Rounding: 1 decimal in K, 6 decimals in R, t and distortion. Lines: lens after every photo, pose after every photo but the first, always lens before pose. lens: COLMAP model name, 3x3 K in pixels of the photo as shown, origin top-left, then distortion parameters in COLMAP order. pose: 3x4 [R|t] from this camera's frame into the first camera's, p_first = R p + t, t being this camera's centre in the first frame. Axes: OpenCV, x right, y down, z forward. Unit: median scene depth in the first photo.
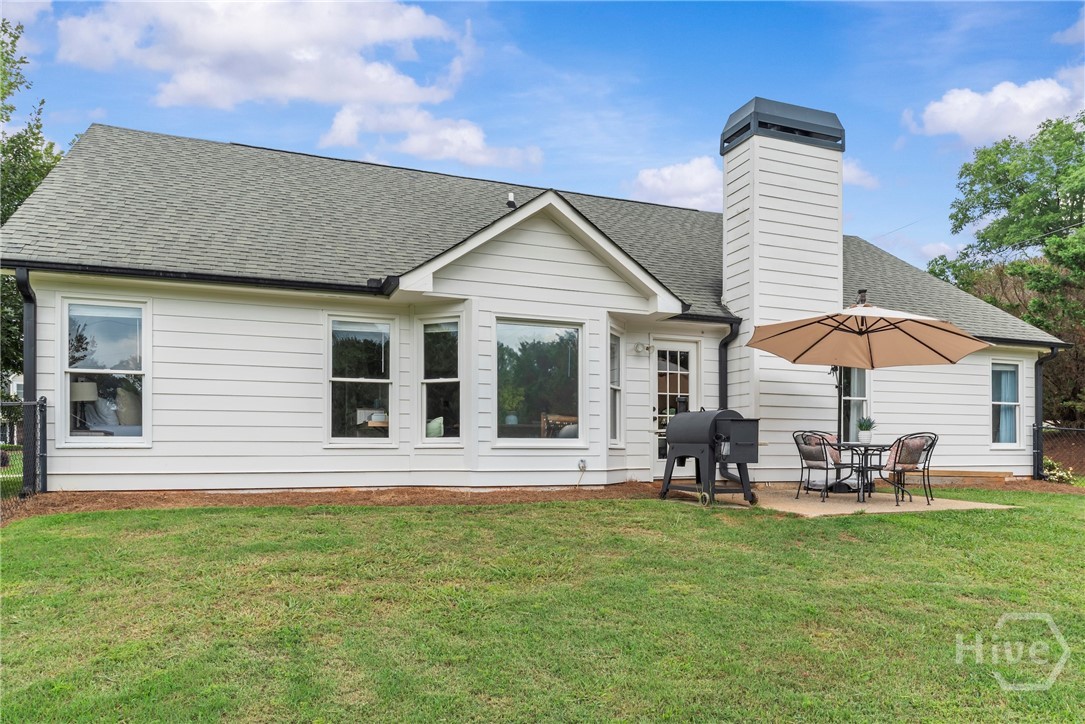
lens RADIAL K [[732.7, 0, 543.8], [0, 732.7, 449.5], [0, 0, 1]] dist [0.002264, -0.004616]
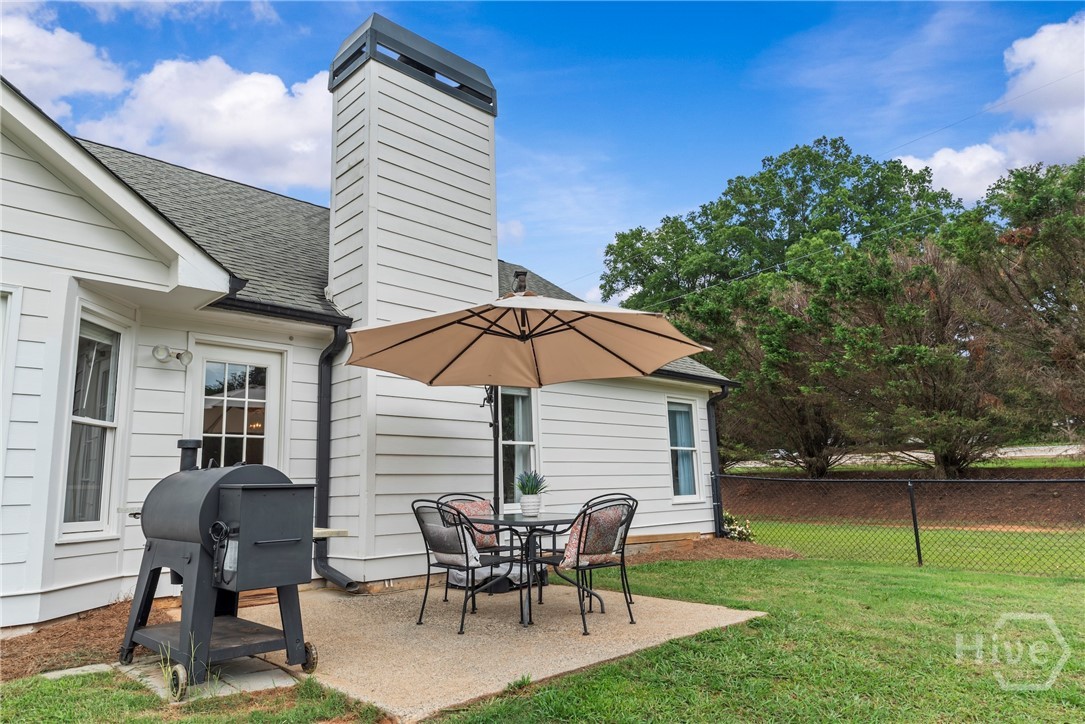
lens RADIAL K [[706.4, 0, 542.5], [0, 706.4, 362.0], [0, 0, 1]] dist [0.005504, -0.000543]
pose [[0.913956, 0.043350, 0.403491, 0.169234], [0.033051, 0.983024, -0.180477, -0.022498], [-0.404465, 0.178284, 0.897008, 0.368869]]
